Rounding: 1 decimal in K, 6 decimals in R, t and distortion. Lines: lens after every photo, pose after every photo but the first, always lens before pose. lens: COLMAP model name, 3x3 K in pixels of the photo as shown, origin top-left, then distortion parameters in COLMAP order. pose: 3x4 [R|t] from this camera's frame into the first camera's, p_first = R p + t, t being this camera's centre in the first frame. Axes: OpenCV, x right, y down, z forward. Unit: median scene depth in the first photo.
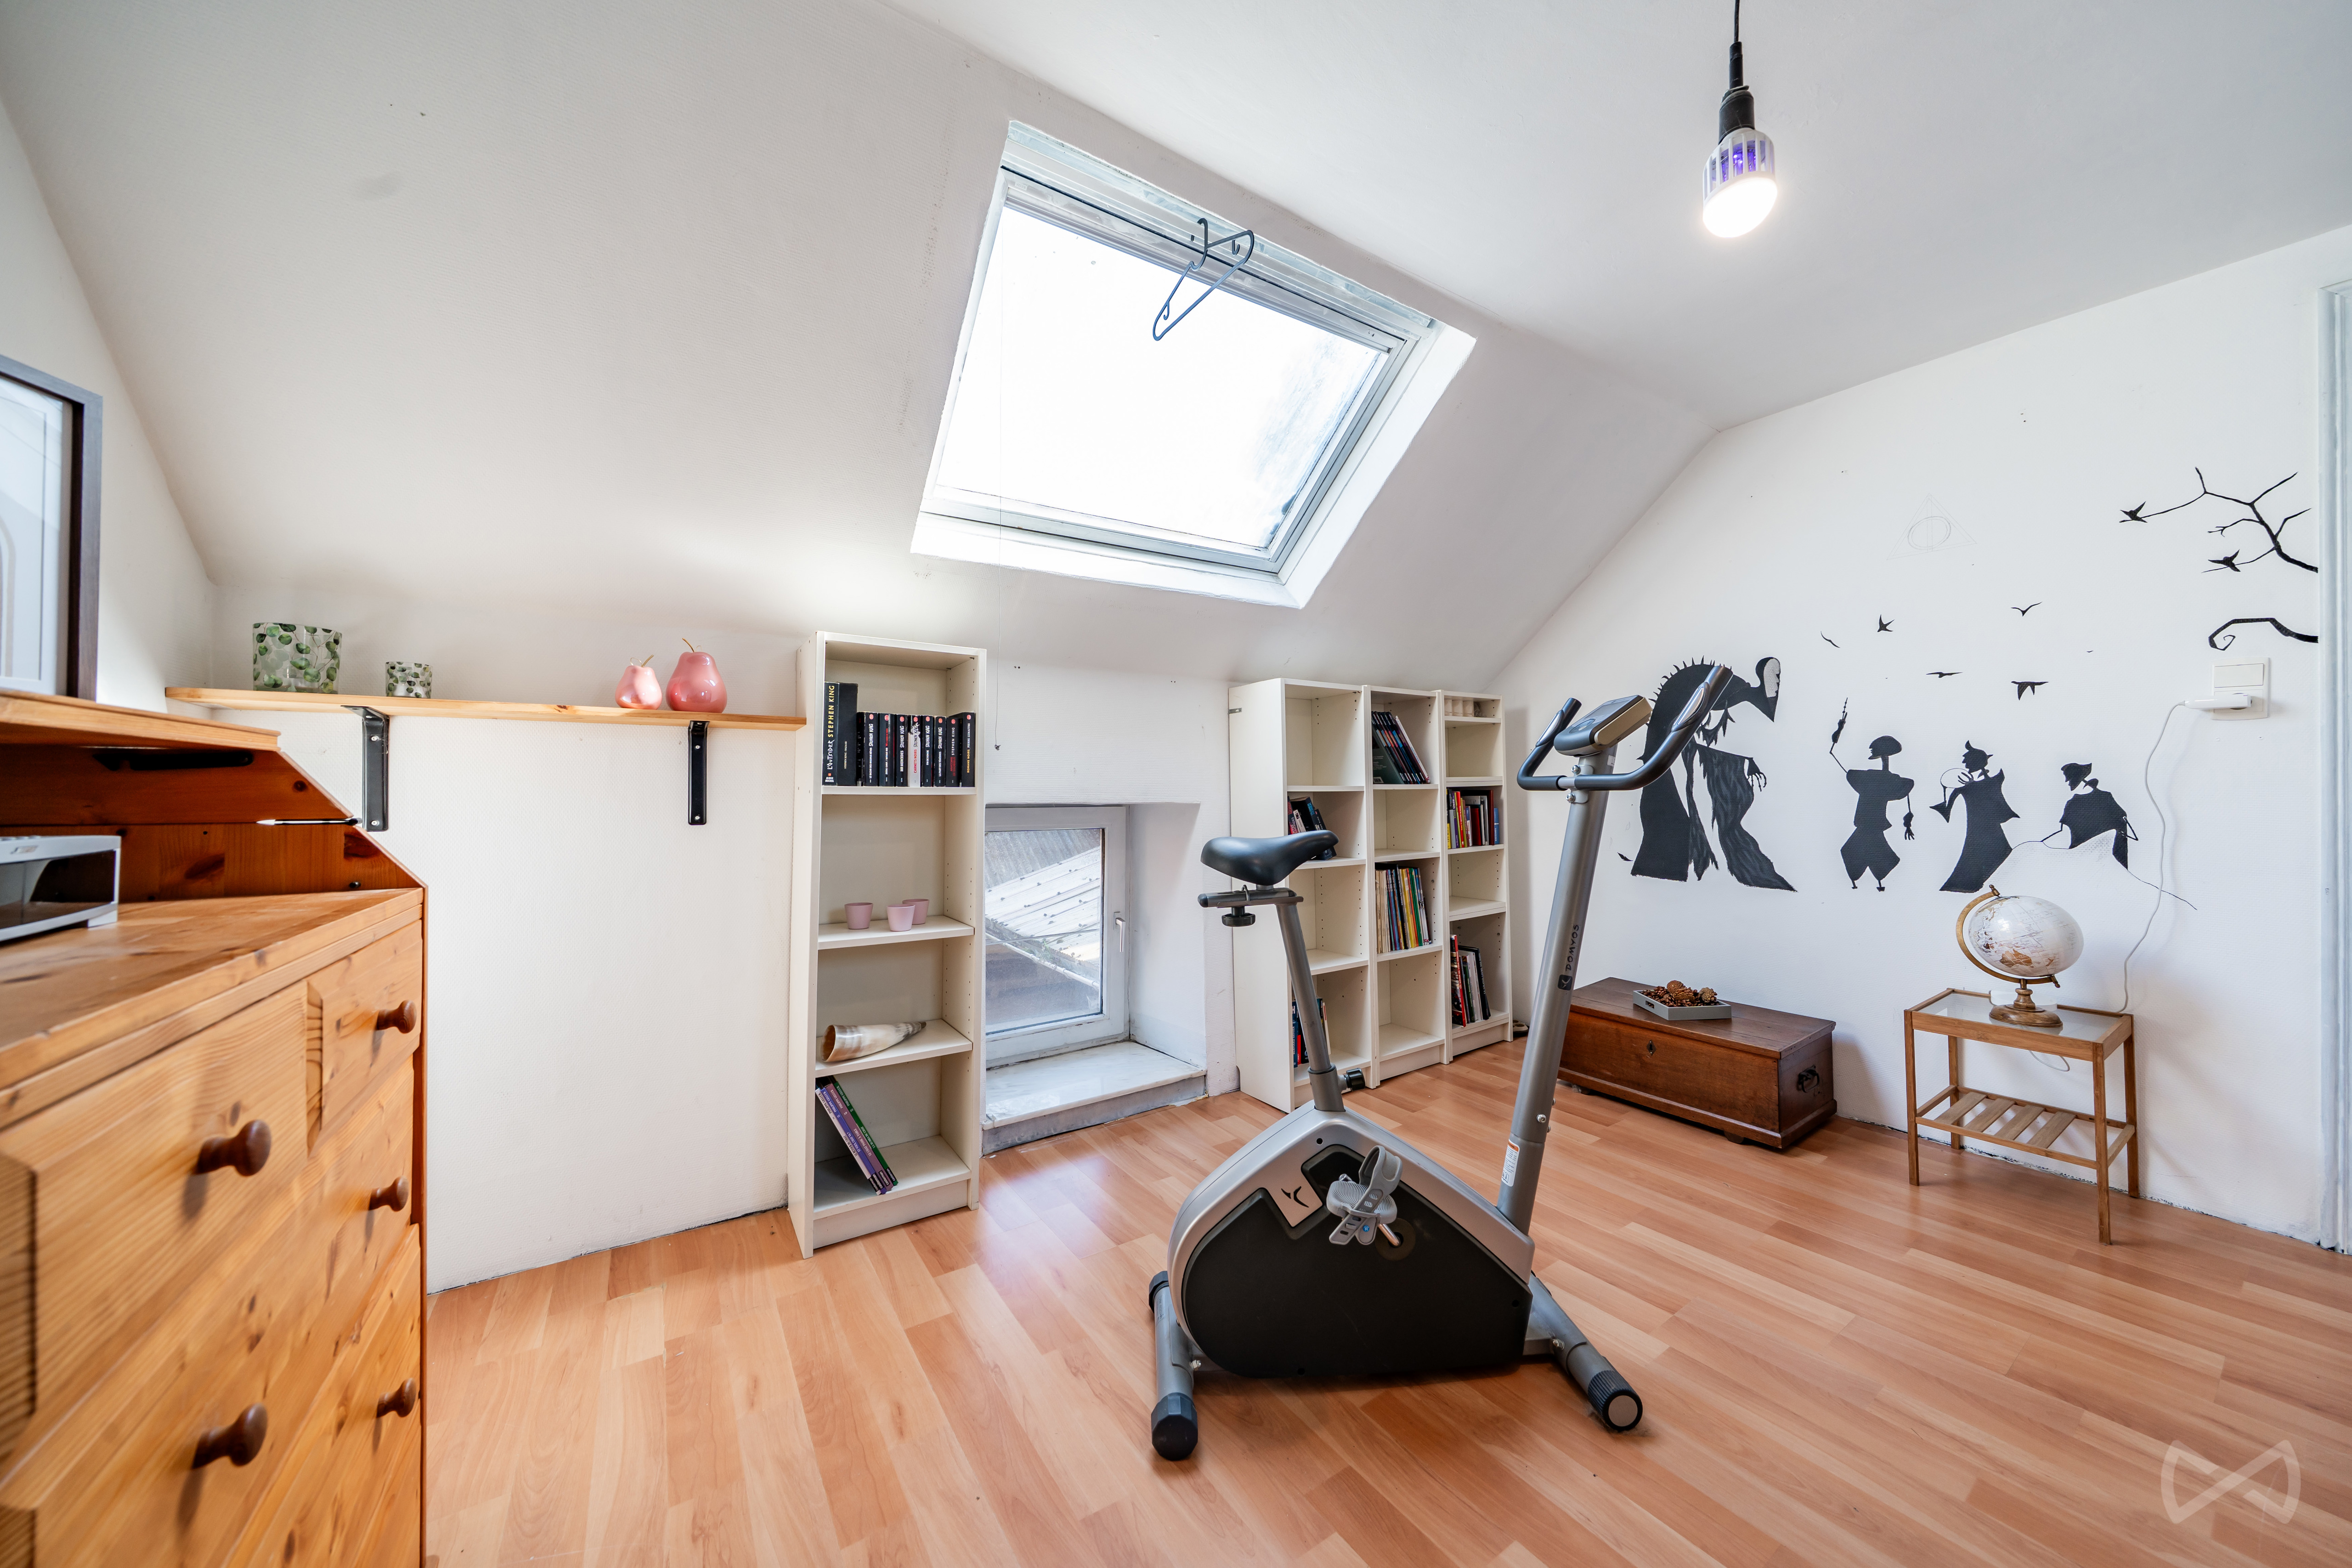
lens RADIAL K [[799.1, 0, 1175.7], [0, 799.1, 779.1], [0, 0, 1]] dist [-0.002220, 0.000017]
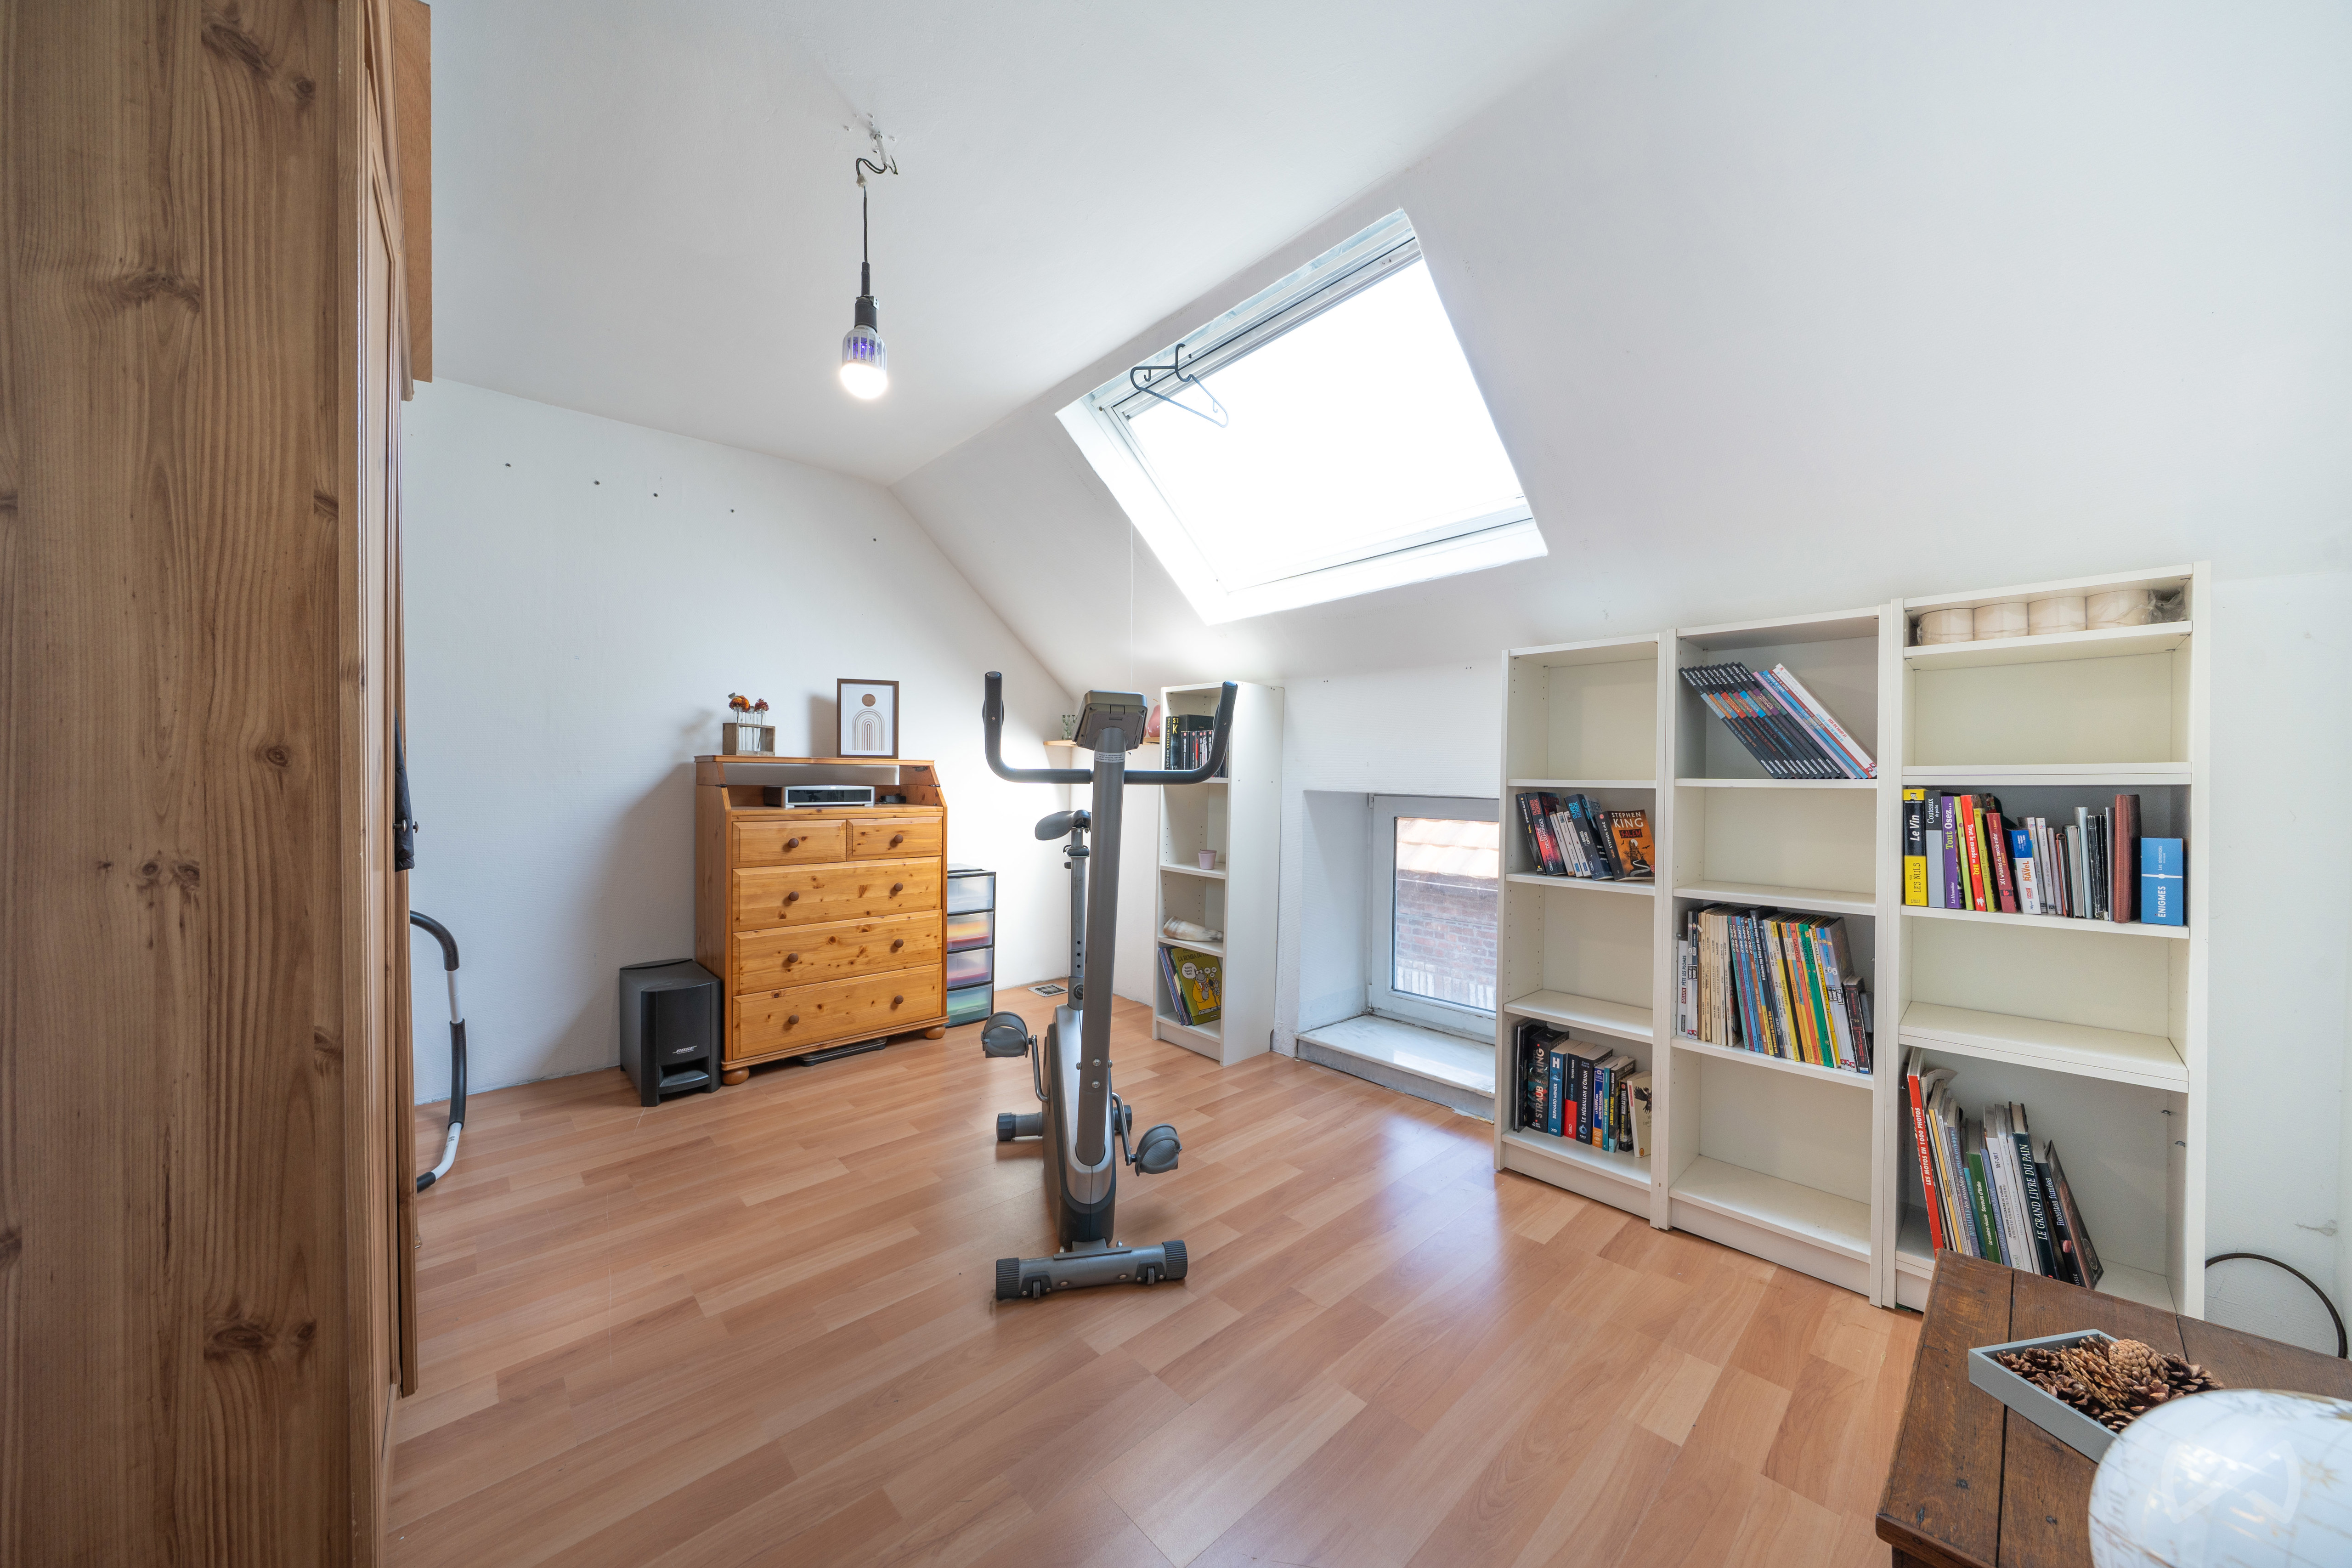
lens RADIAL K [[799.1, 0, 1178.1], [0, 799.1, 781.6], [0, 0, 1]] dist [-0.002220, 0.000017]
pose [[0.164967, 0.014432, -0.986193, 0.881555], [0.005618, 0.999863, 0.015572, -0.004578], [0.986283, -0.008109, 0.164863, 0.513677]]
